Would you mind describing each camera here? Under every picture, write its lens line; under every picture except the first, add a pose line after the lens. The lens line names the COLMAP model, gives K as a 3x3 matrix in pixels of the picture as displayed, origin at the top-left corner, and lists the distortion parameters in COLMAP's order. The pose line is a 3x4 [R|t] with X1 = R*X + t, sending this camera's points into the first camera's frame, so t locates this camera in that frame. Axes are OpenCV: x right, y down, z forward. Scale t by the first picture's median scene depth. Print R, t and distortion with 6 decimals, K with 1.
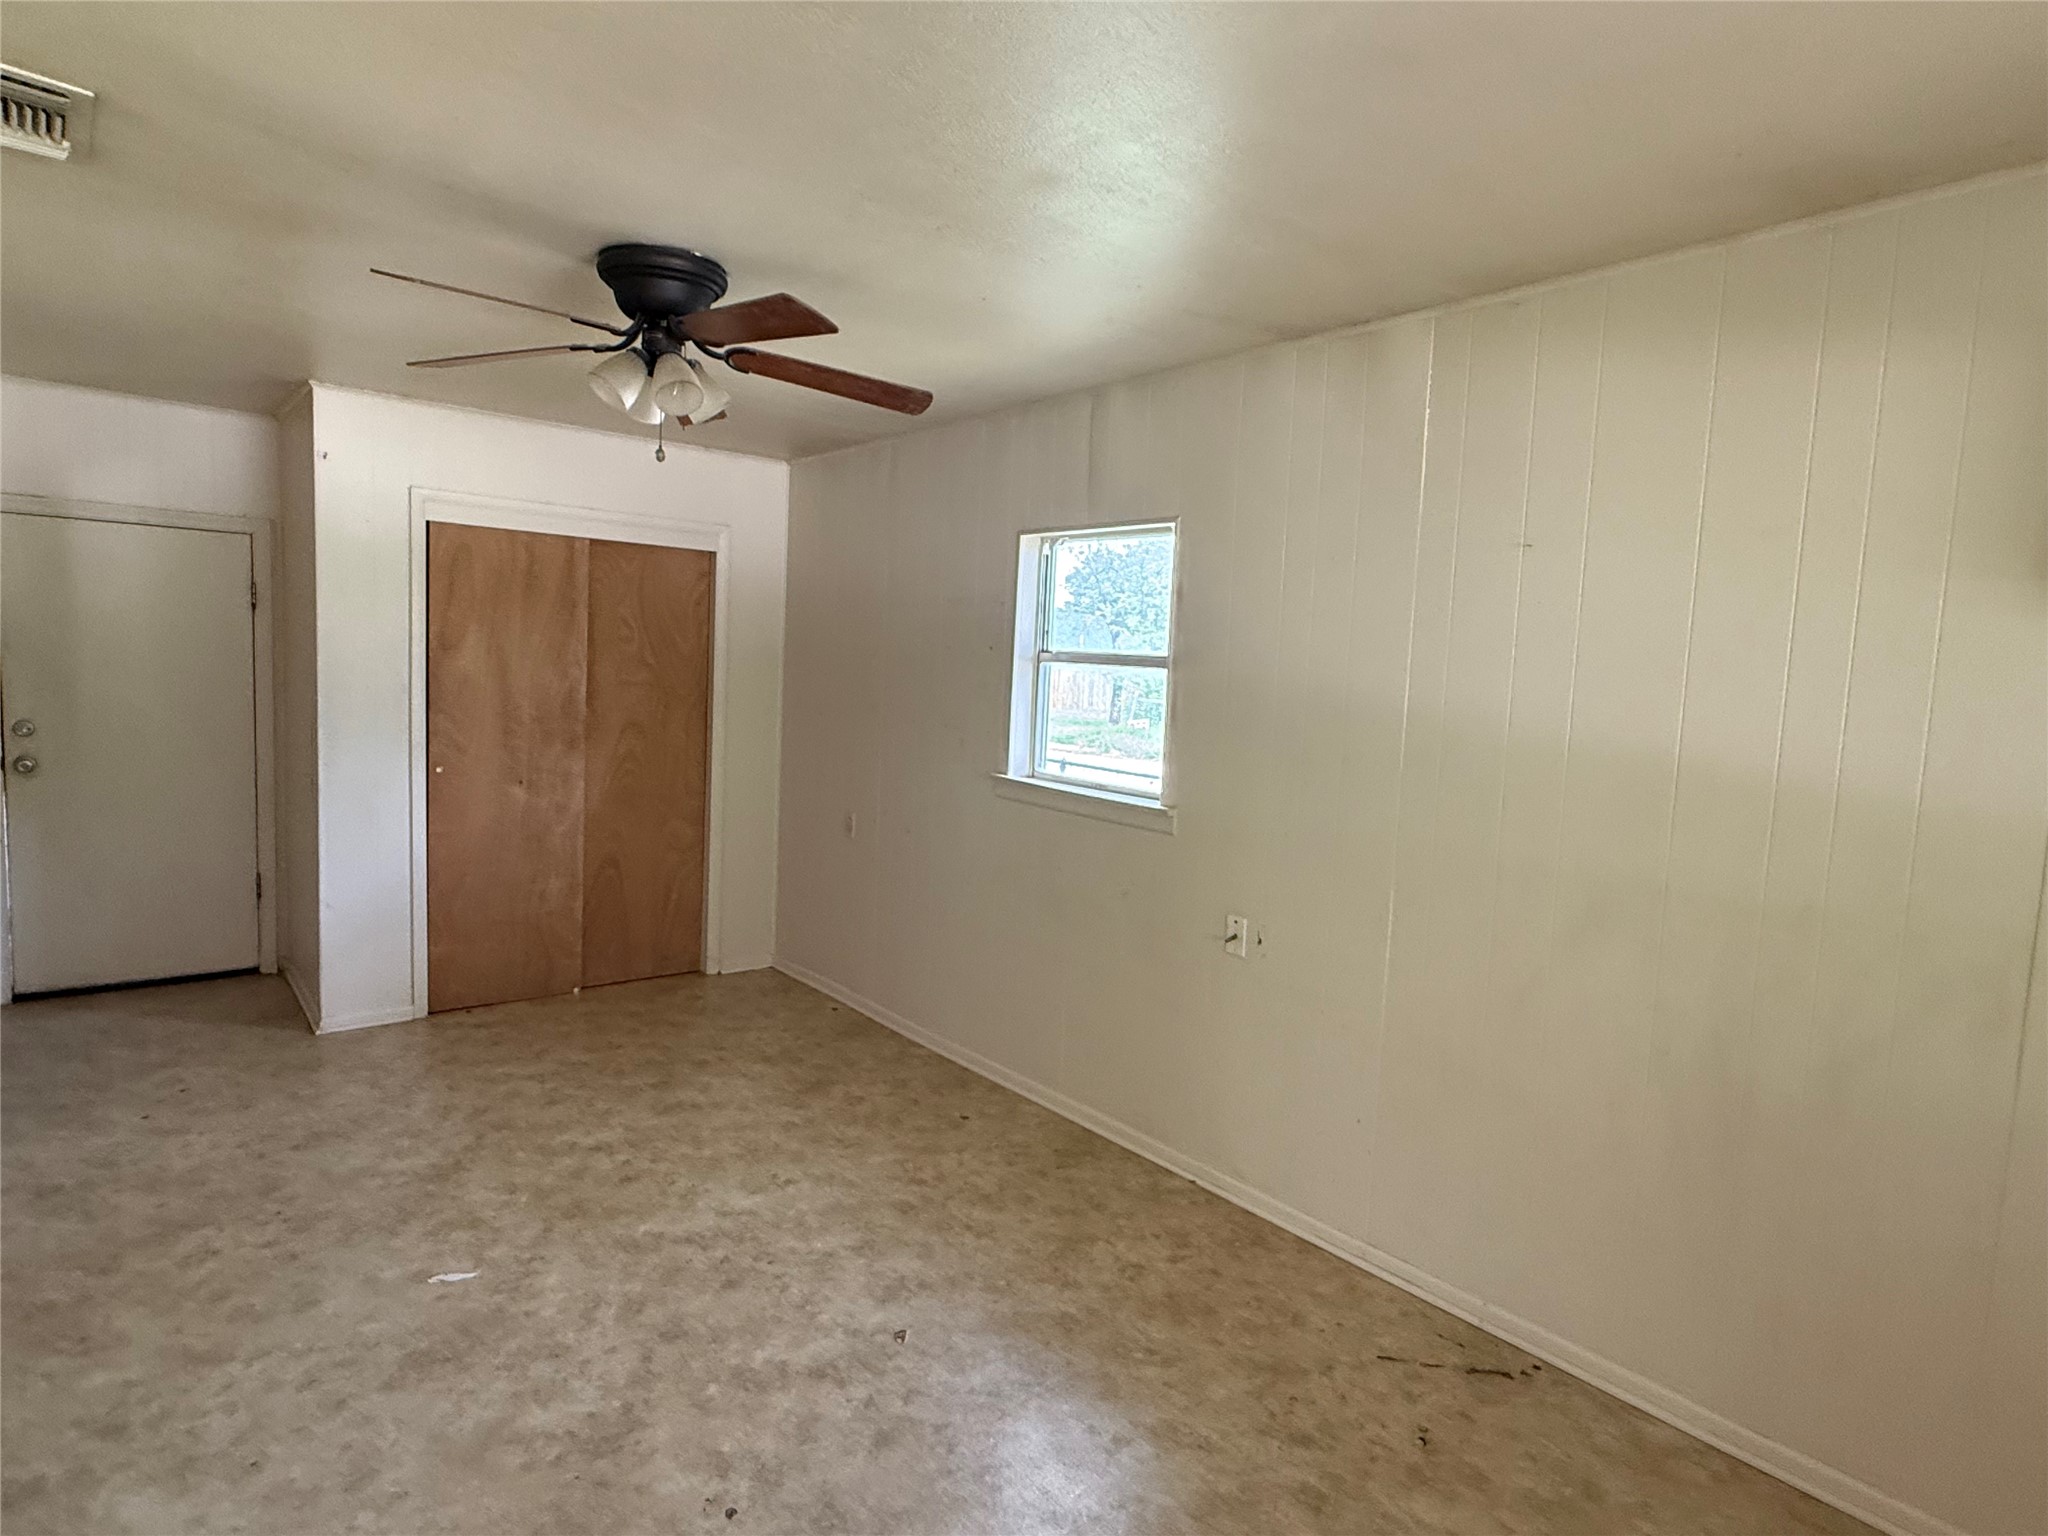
lens RADIAL K [[1103.2, 0, 1027.2], [0, 1103.2, 832.8], [0, 0, 1]] dist [0.001501, -0.001001]
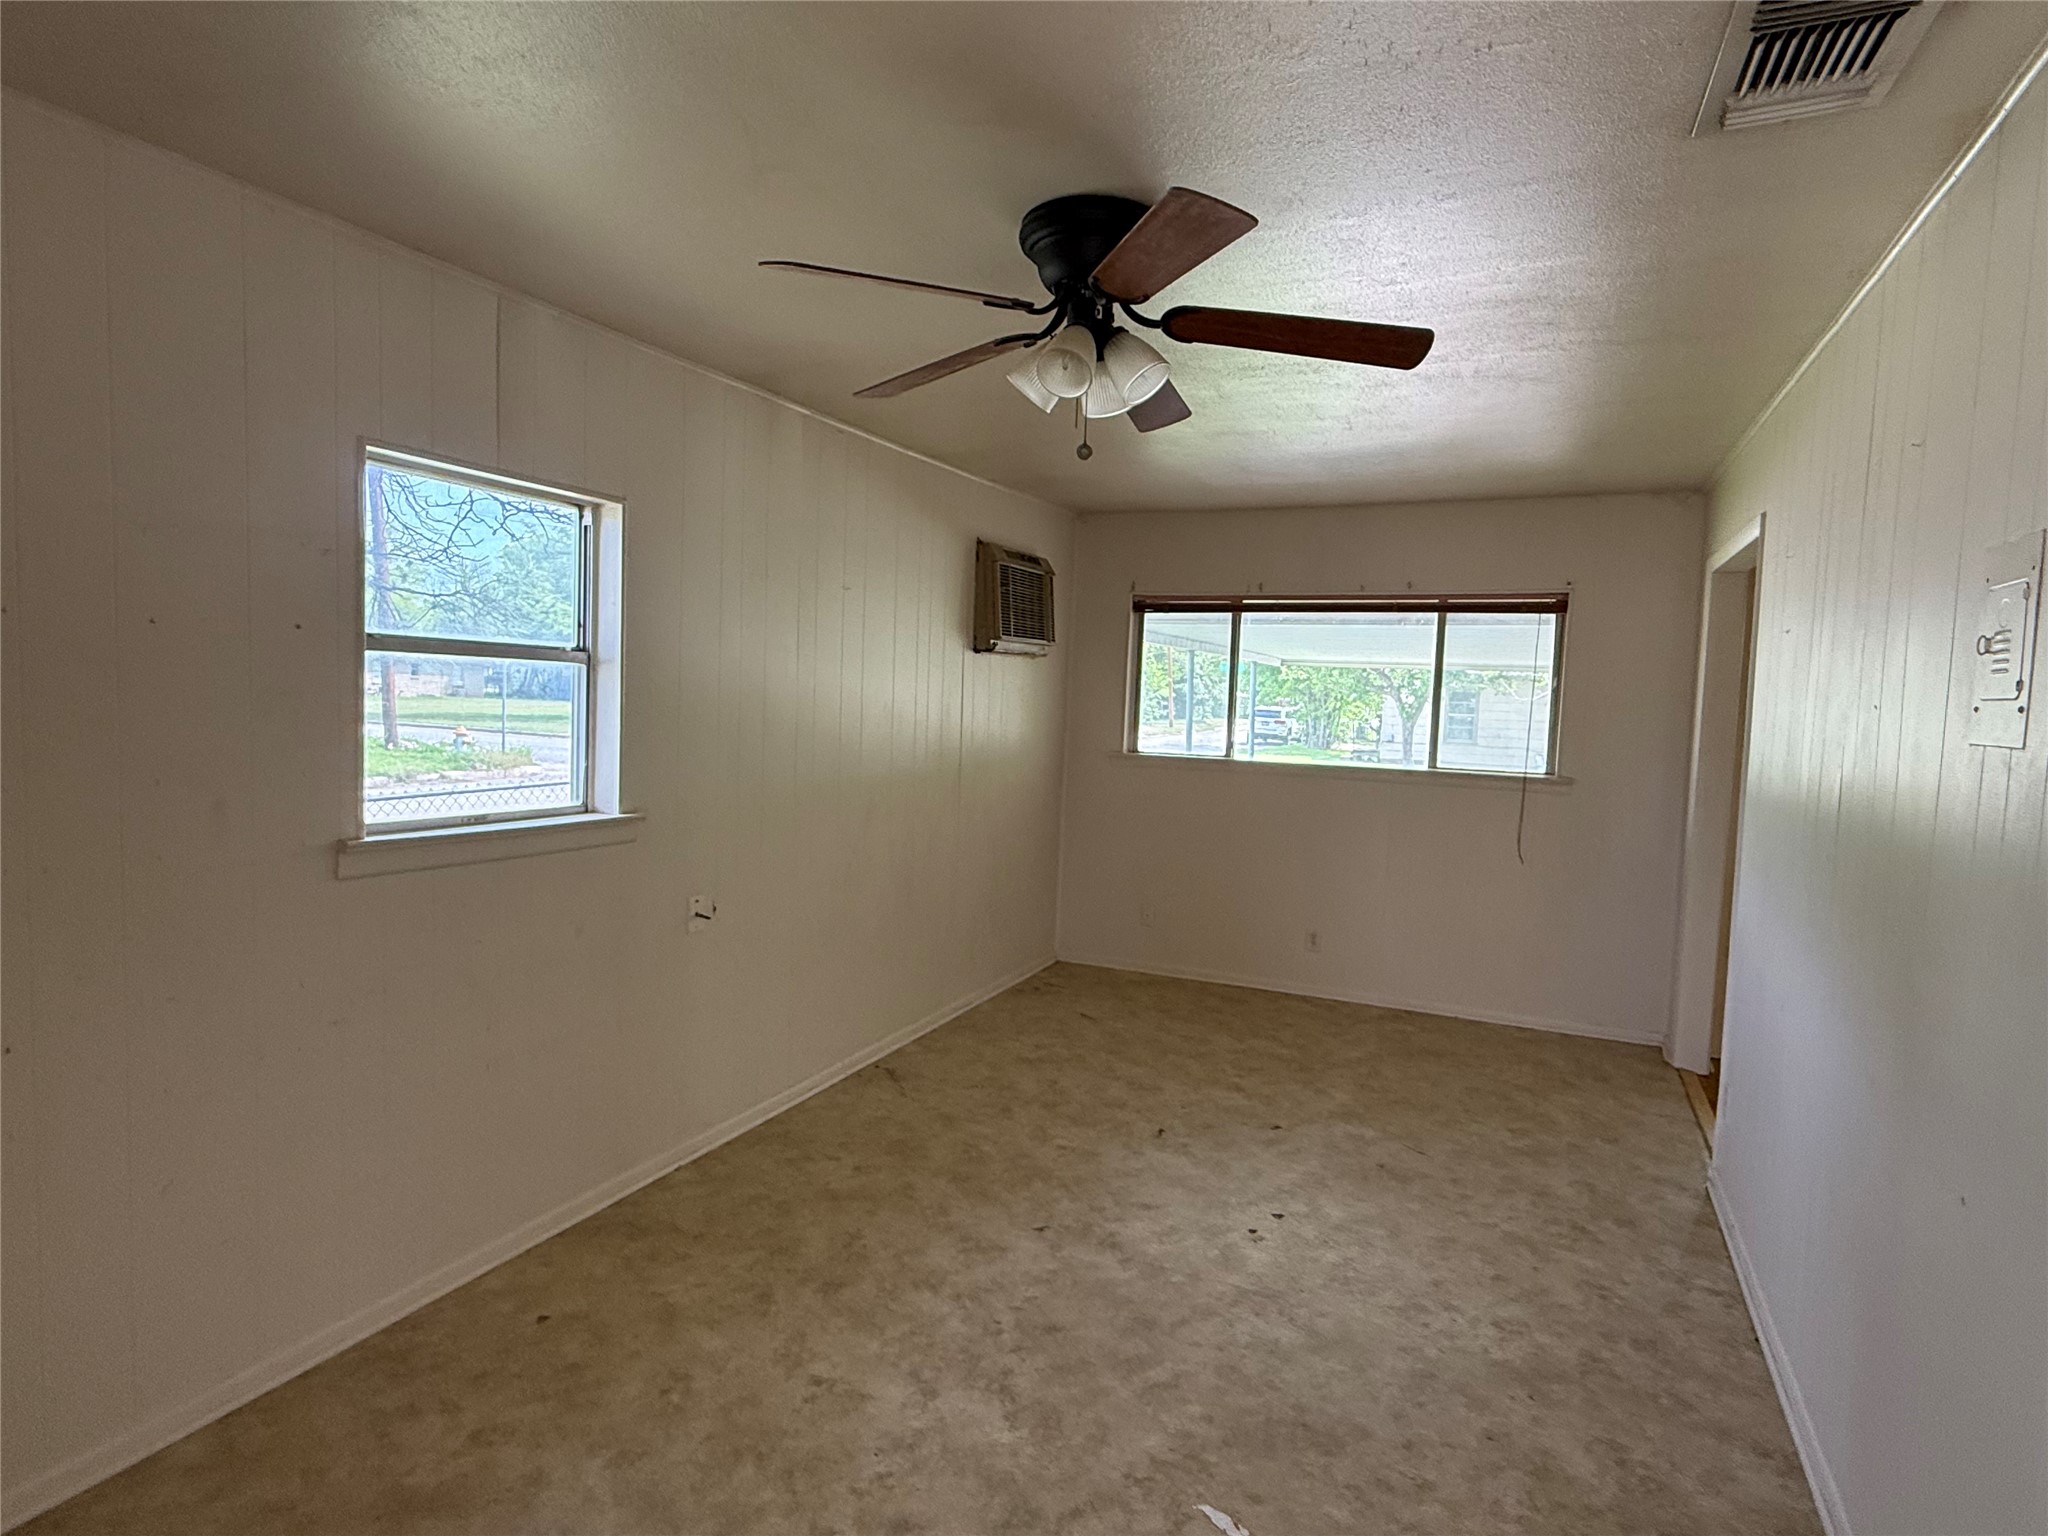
lens RADIAL K [[1103.2, 0, 1034.7], [0, 1103.2, 785.0], [0, 0, 1]] dist [0.001501, -0.001001]
pose [[-0.433861, -0.140064, 0.890026, -1.029619], [0.078187, 0.978263, 0.192064, -0.240151], [-0.897581, 0.152917, -0.413479, 1.302665]]
